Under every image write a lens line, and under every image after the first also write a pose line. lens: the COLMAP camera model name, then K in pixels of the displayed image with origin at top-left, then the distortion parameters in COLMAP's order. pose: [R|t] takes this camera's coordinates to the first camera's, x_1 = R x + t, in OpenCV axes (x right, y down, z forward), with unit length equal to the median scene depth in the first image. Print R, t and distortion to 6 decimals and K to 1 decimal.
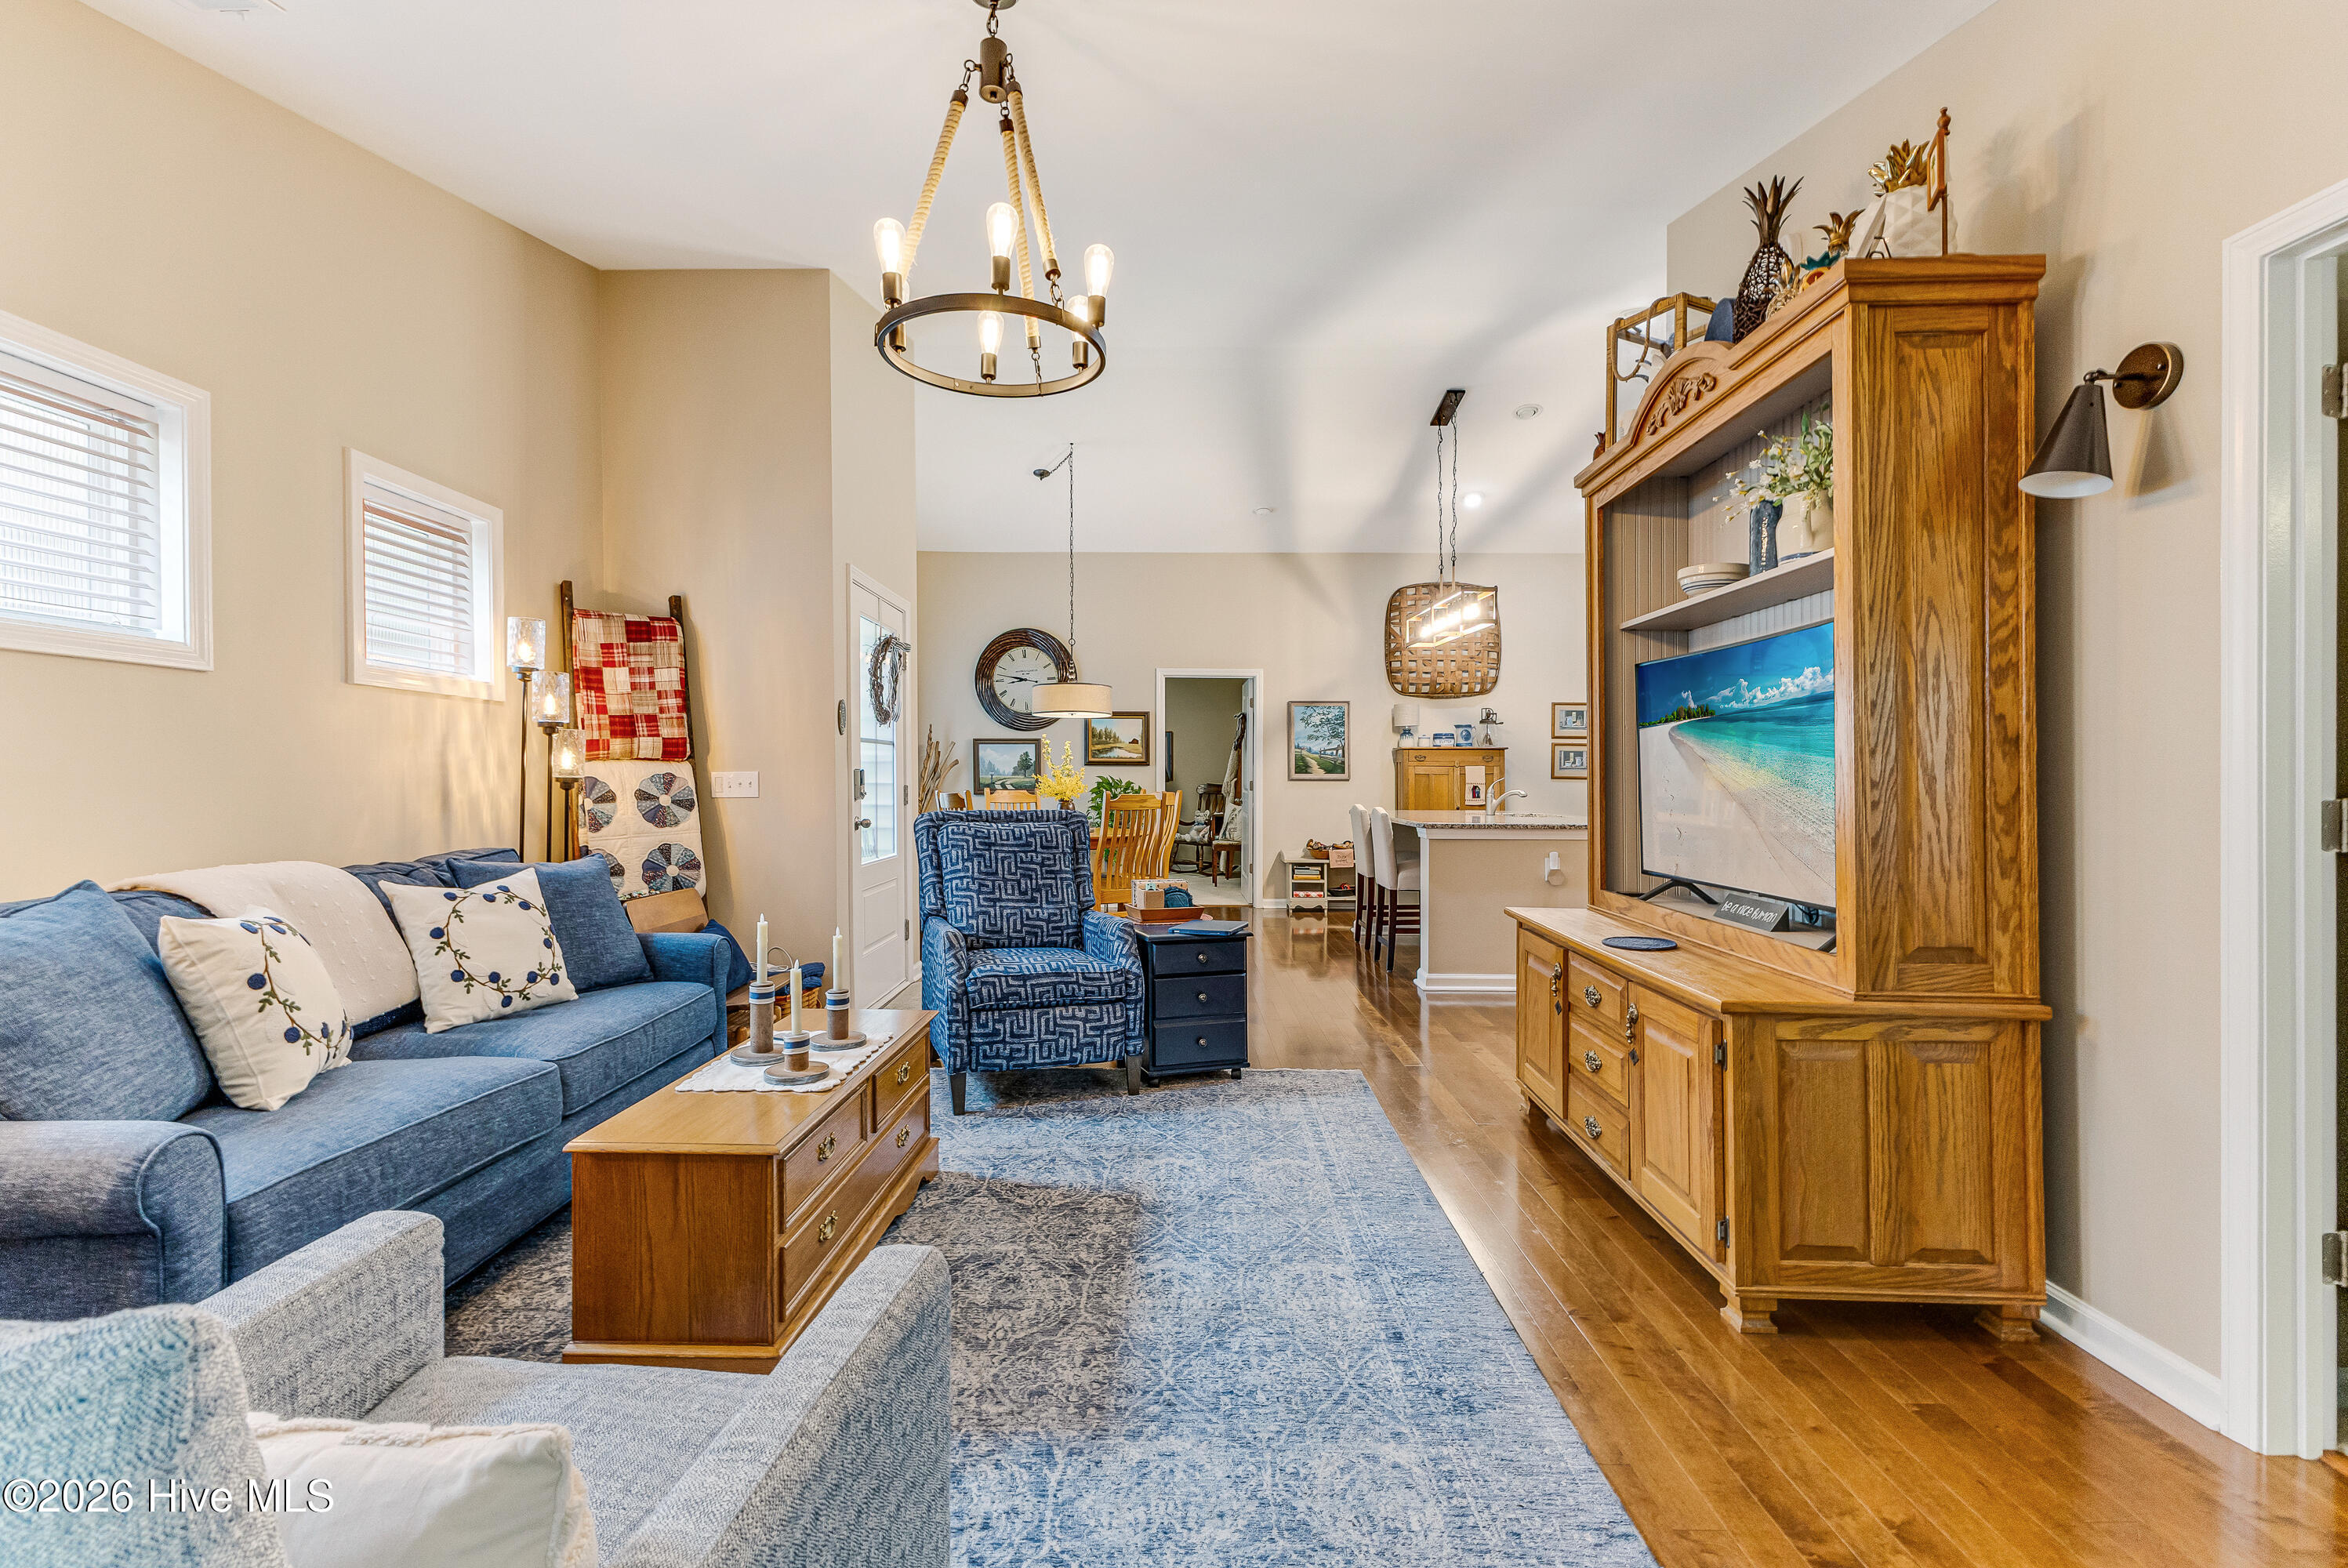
lens RADIAL K [[1046.5, 0, 1182.2], [0, 1046.5, 789.8], [0, 0, 1]] dist [0.013366, -0.000425]
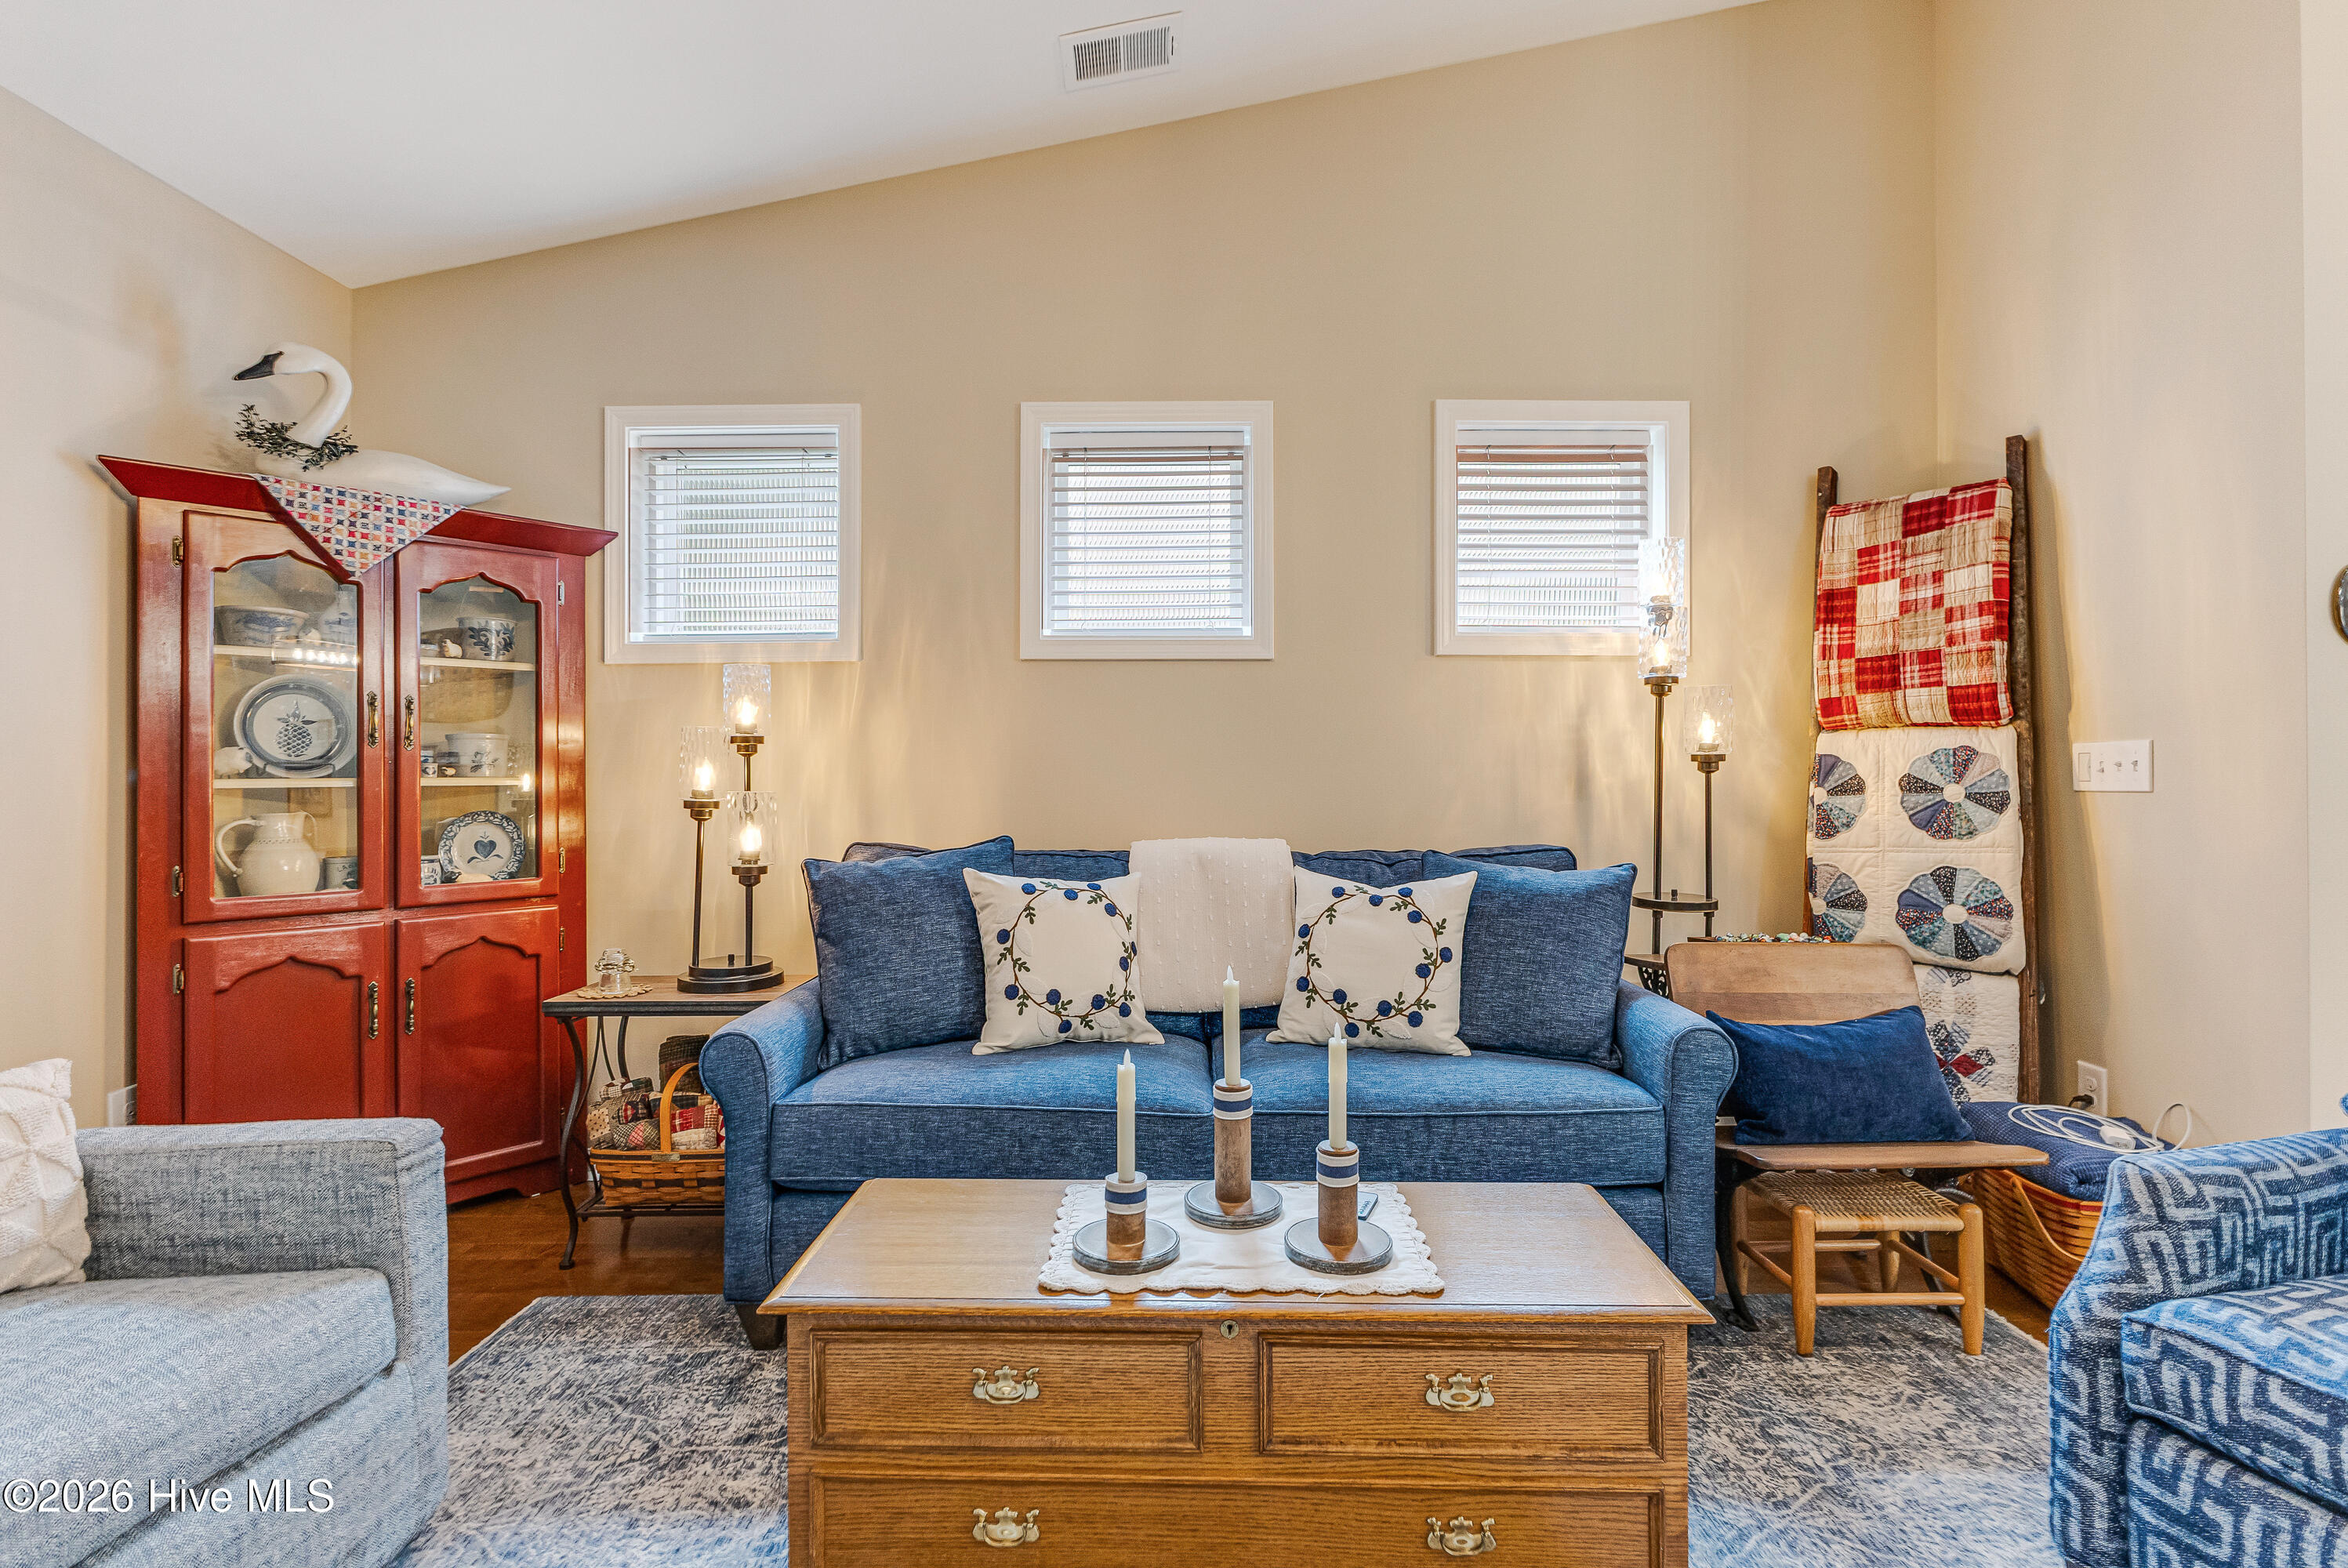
lens RADIAL K [[1113.3, 0, 1177.1], [0, 1113.3, 780.9], [0, 0, 1]] dist [0.004473, -0.001428]
pose [[-0.009007, 0.002848, -0.999955, 0.140477], [-0.012322, 0.999920, 0.002959, 0.006892], [0.999884, 0.012348, -0.008971, 0.590571]]
